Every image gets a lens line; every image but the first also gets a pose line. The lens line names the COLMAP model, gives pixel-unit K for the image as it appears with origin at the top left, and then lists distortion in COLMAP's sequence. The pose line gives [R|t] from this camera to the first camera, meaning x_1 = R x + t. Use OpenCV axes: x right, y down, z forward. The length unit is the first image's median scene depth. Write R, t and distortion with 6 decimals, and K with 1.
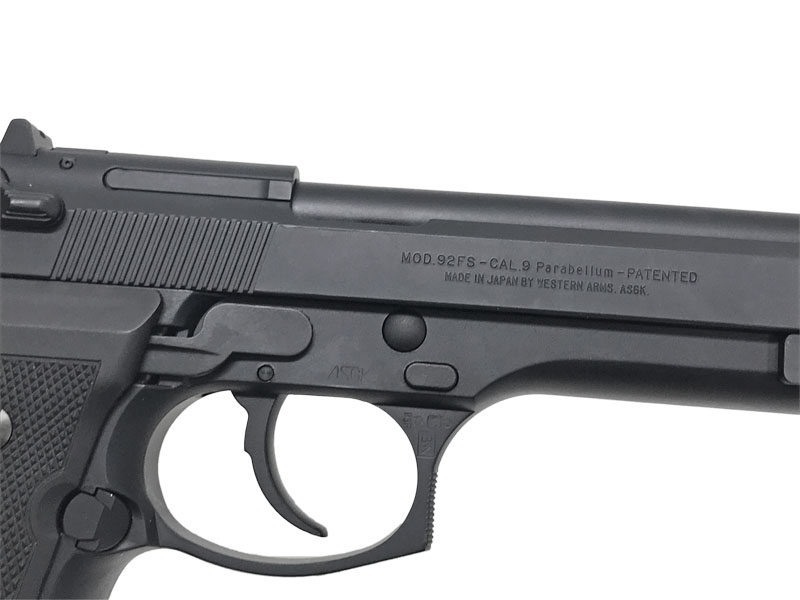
lens RADIAL K [[1350.8, 0, 402.2], [0, 1350.8, 293.1], [0, 0, 1]] dist [0.191605, 0.000000]
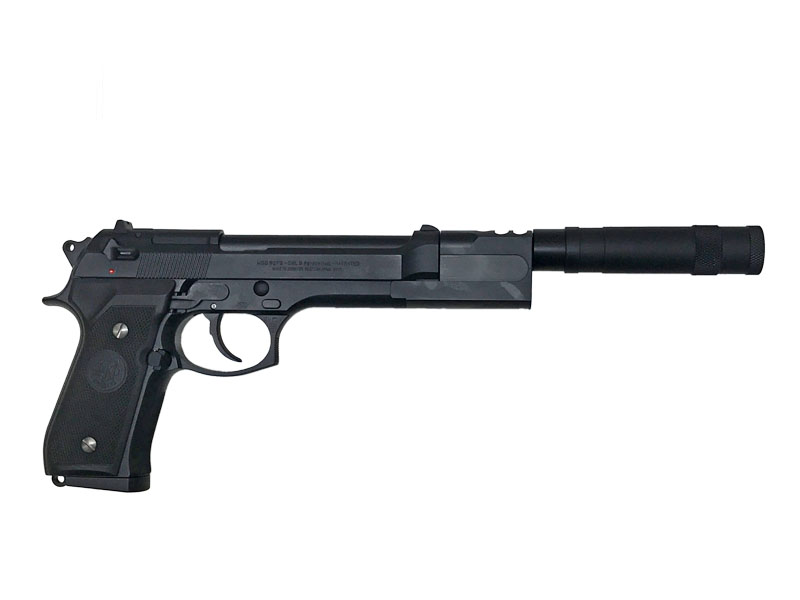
lens RADIAL K [[1350.8, 0, 401.4], [0, 1350.8, 304.0], [0, 0, 1]] dist [0.191605, 0.000000]
pose [[0.995823, -0.066217, -0.062863, 0.468917], [0.070672, 0.994933, 0.071504, -0.120858], [0.057810, -0.075648, 0.995457, -1.799268]]
